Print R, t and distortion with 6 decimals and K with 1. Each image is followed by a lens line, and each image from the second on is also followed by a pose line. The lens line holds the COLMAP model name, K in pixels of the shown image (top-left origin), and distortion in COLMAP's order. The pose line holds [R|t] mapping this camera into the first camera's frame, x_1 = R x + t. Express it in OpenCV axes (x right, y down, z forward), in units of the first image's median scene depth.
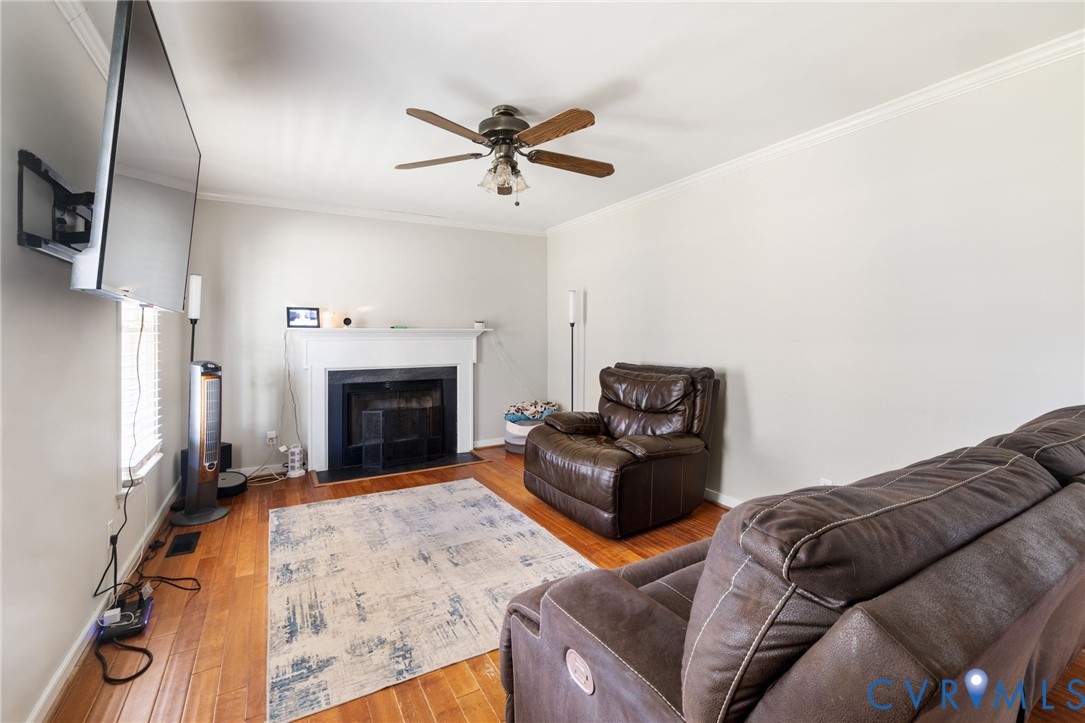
lens RADIAL K [[479.8, 0, 540.4], [0, 479.8, 333.2], [0, 0, 1]] dist [-0.003479, 0.001755]
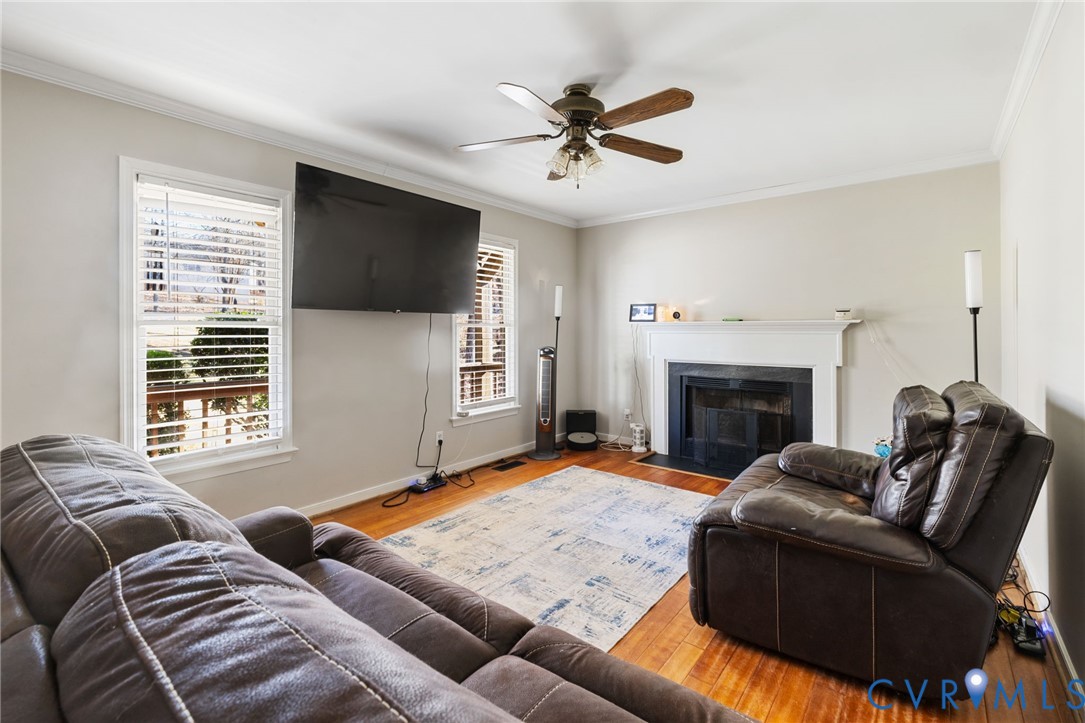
lens RADIAL K [[479.8, 0, 527.8], [0, 479.8, 326.2], [0, 0, 1]] dist [-0.003479, 0.001755]
pose [[0.352795, -0.003798, -0.935693, 0.478208], [0.002005, 0.999993, -0.003303, 0.002070], [0.935699, -0.000710, 0.352800, 0.355070]]
